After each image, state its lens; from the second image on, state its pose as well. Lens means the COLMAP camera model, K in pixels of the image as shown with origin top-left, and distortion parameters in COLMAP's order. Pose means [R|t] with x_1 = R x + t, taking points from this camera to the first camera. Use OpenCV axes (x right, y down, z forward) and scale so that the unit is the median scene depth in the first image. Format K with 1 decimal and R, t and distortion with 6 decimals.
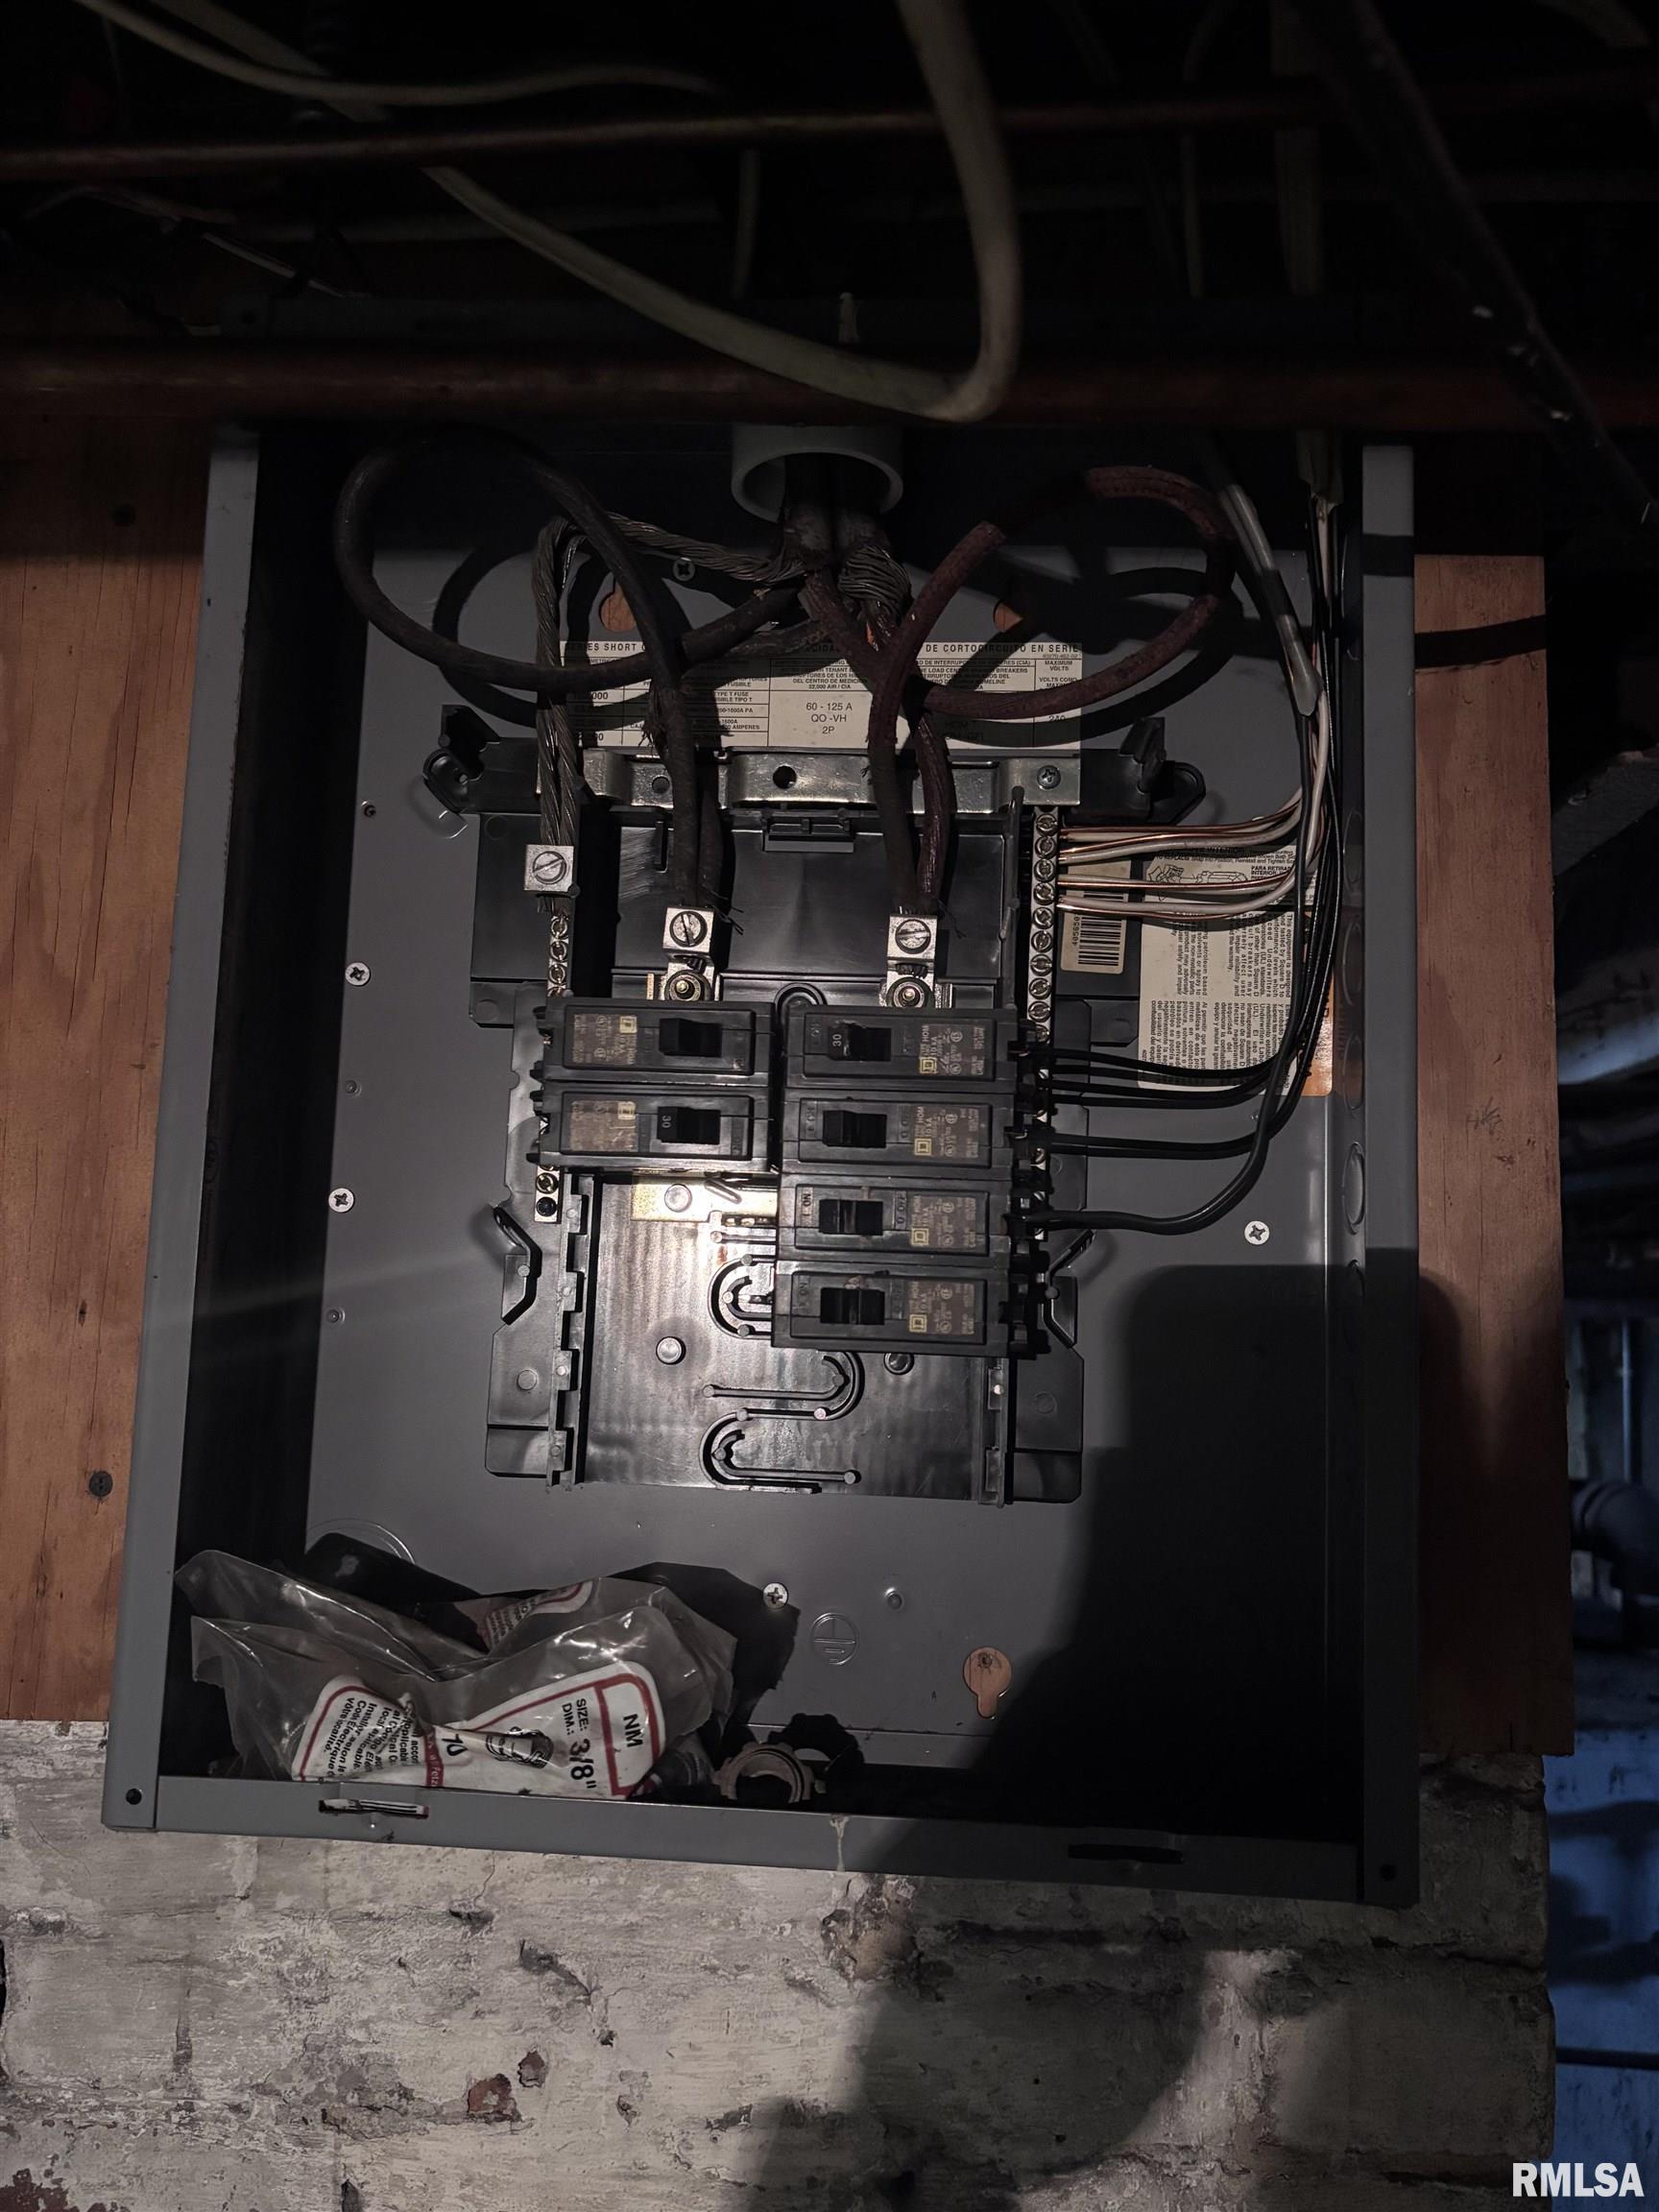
lens RADIAL K [[1682.5, 0, 835.9], [0, 1682.5, 1102.6], [0, 0, 1]] dist [0.033008, -0.035129]
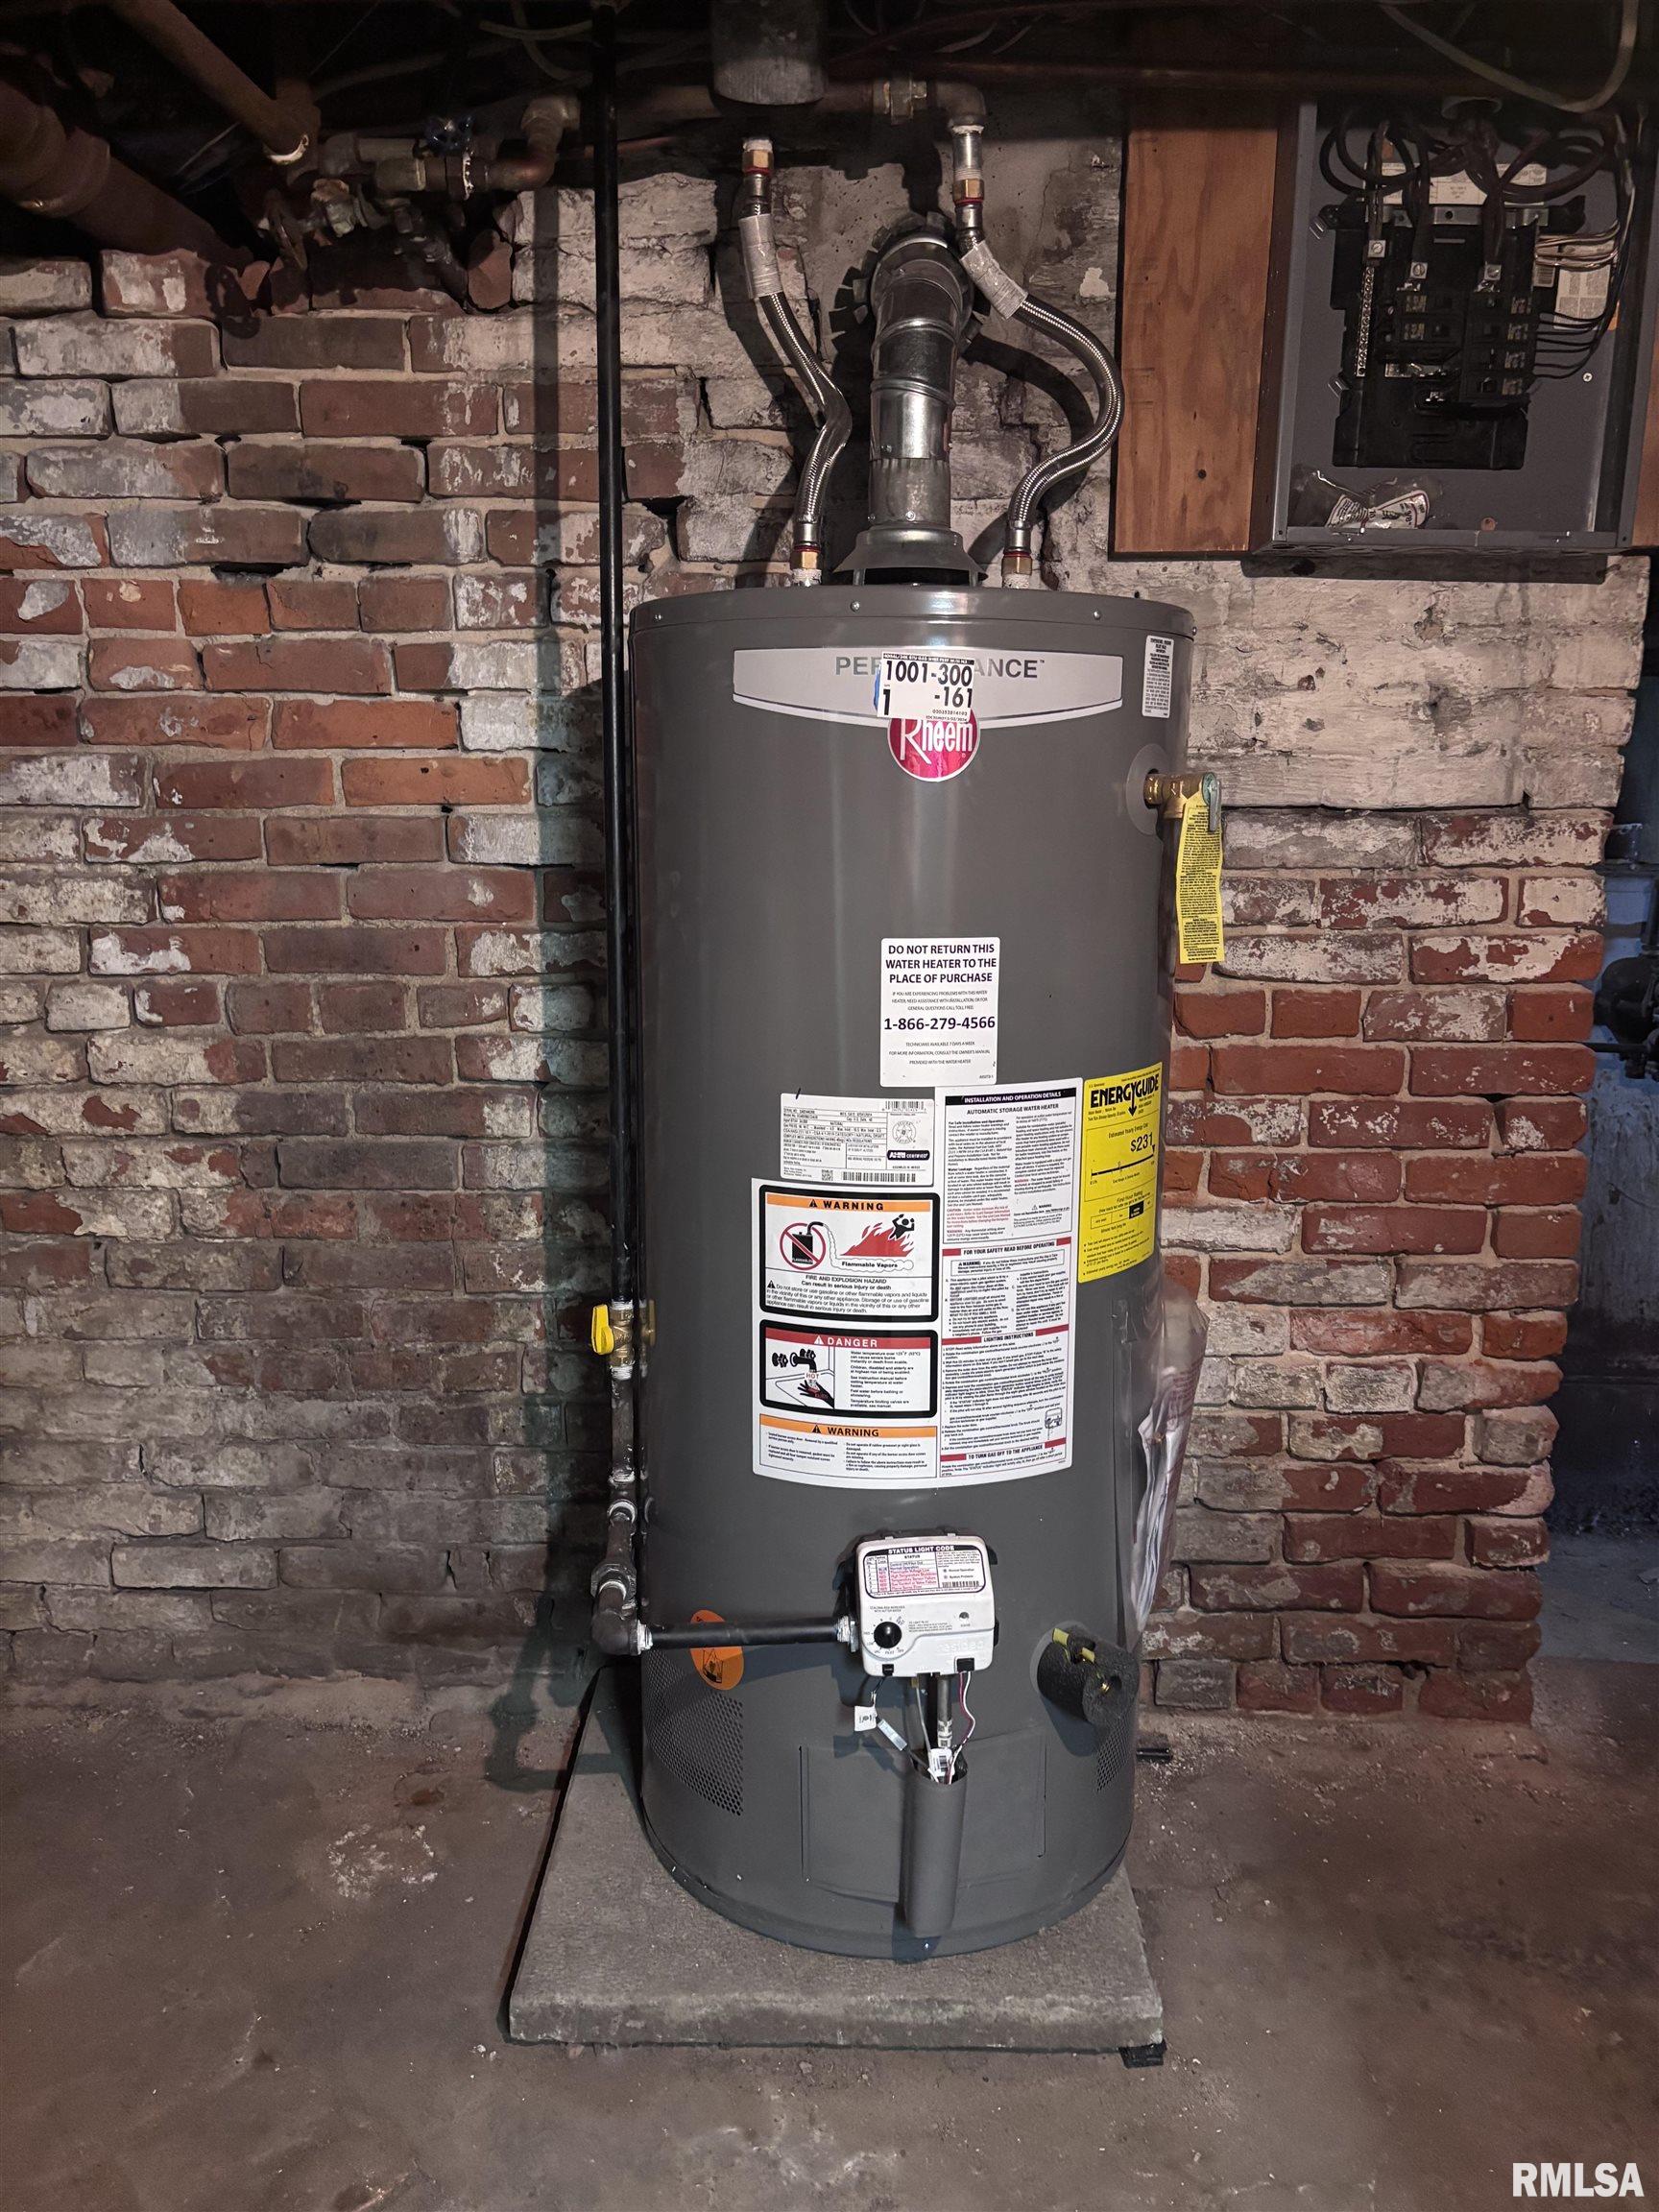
lens RADIAL K [[1682.5, 0, 815.4], [0, 1682.5, 1114.4], [0, 0, 1]] dist [0.033008, -0.035129]
pose [[0.999301, -0.021298, 0.030710, -1.255136], [0.011409, 0.956351, 0.291997, 0.432777], [-0.035588, -0.291442, 0.955926, -2.260576]]
